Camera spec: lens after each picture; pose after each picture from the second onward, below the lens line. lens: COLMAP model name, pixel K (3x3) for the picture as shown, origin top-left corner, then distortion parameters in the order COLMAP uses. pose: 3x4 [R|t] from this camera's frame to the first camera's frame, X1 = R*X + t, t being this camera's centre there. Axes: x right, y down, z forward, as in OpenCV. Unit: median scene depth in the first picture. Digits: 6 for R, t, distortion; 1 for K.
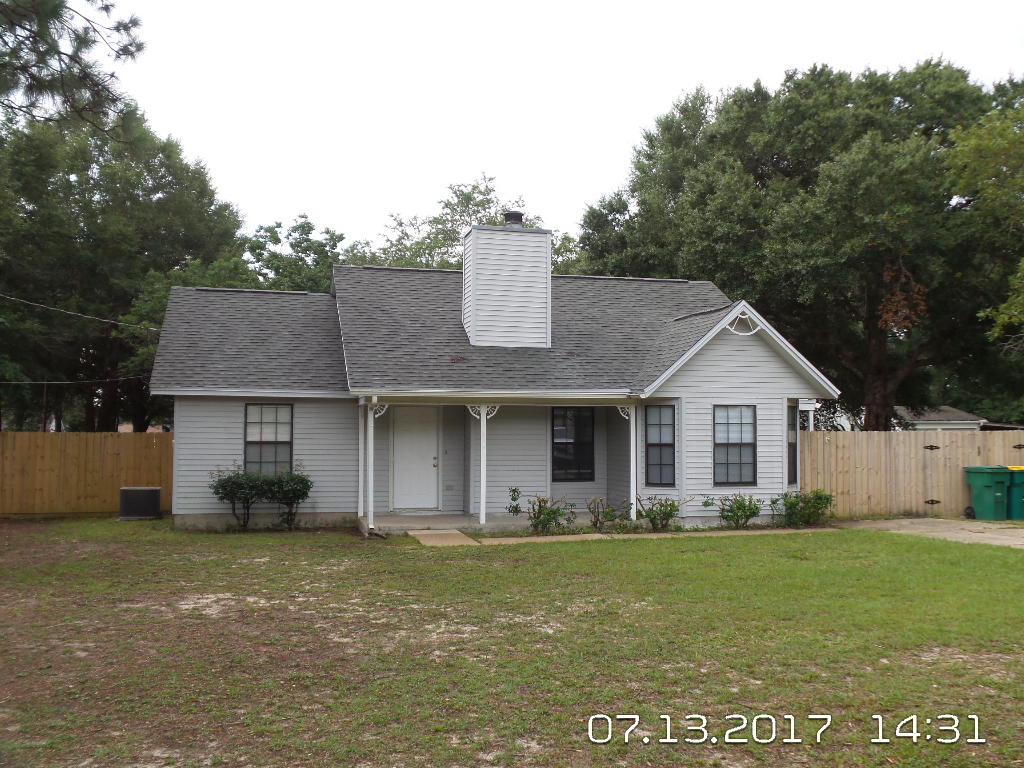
lens RADIAL K [[999.5, 0, 516.5], [0, 999.5, 383.0], [0, 0, 1]] dist [-0.036492, 0.000000]
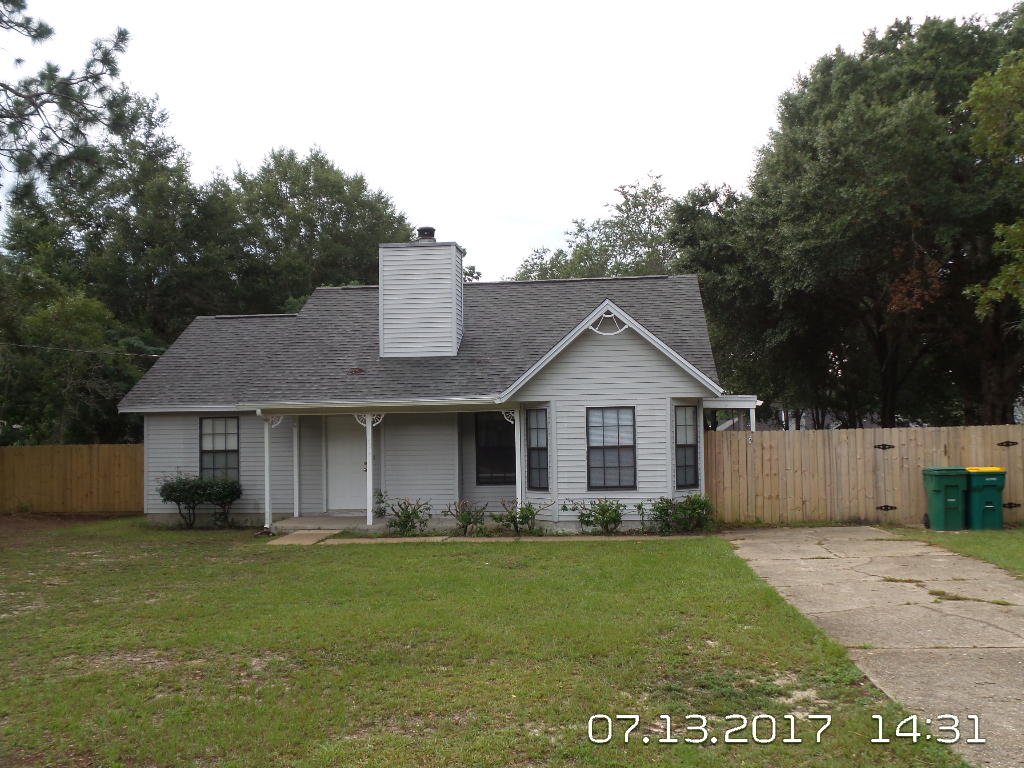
lens RADIAL K [[999.5, 0, 519.8], [0, 999.5, 379.0], [0, 0, 1]] dist [-0.036492, 0.000000]
pose [[0.932180, -0.038552, -0.359936, 0.475933], [0.038209, 0.999237, -0.008070, -0.000609], [0.359973, -0.006230, 0.932942, 0.058826]]
